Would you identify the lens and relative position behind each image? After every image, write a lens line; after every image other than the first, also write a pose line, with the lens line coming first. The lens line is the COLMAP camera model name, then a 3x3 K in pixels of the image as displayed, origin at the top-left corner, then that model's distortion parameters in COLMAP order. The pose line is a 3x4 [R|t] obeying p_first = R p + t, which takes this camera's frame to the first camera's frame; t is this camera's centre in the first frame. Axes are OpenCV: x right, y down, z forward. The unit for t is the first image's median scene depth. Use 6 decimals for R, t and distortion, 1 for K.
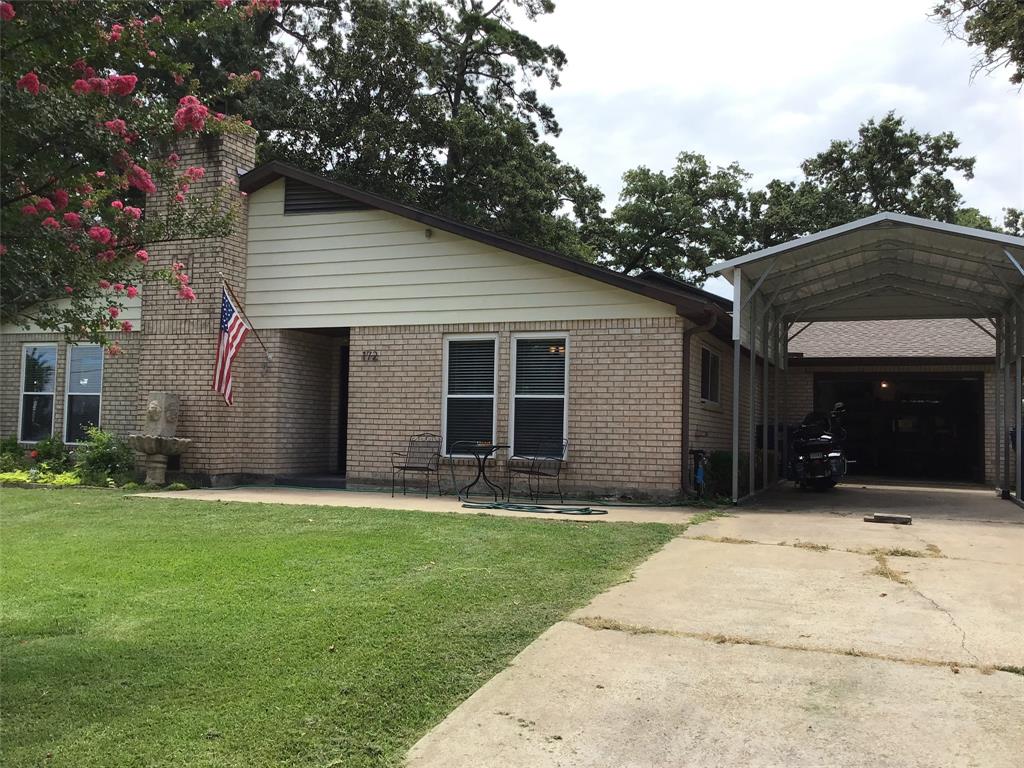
lens RADIAL K [[926.6, 0, 513.9], [0, 926.6, 391.0], [0, 0, 1]] dist [0.105297, -0.210846]
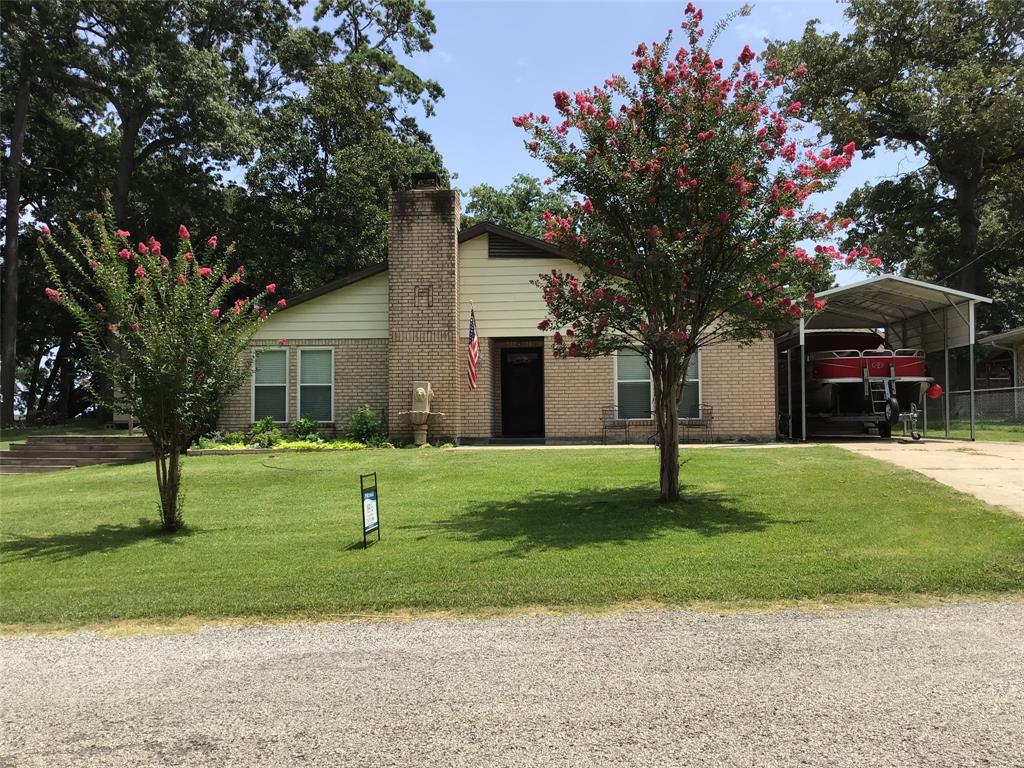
lens RADIAL K [[905.2, 0, 510.5], [0, 905.2, 399.7], [0, 0, 1]] dist [0.090588, -0.164633]
pose [[0.956587, -0.022084, 0.290608, -0.628854], [0.015393, 0.999562, 0.025289, -0.004444], [-0.291040, -0.019718, 0.956508, -0.364199]]
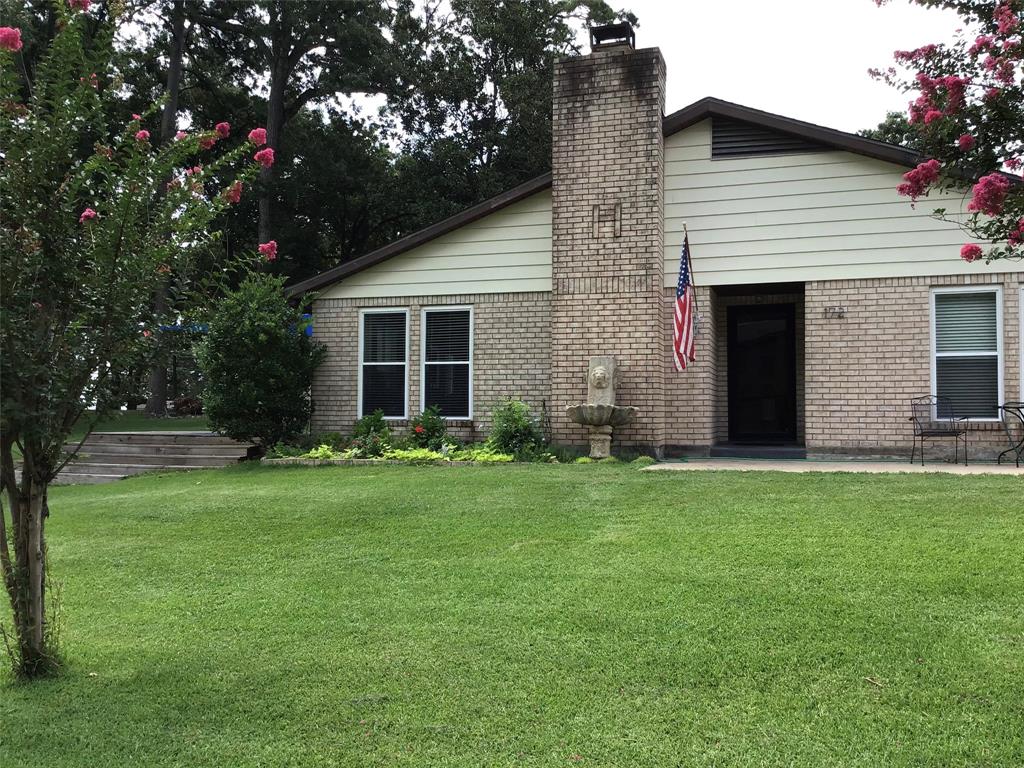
lens RADIAL K [[926.6, 0, 513.9], [0, 926.6, 391.0], [0, 0, 1]] dist [0.105297, -0.210846]
pose [[0.995763, -0.019530, 0.089858, -0.523652], [0.017378, 0.999544, 0.024676, 0.010228], [-0.090299, -0.023010, 0.995649, 0.109347]]
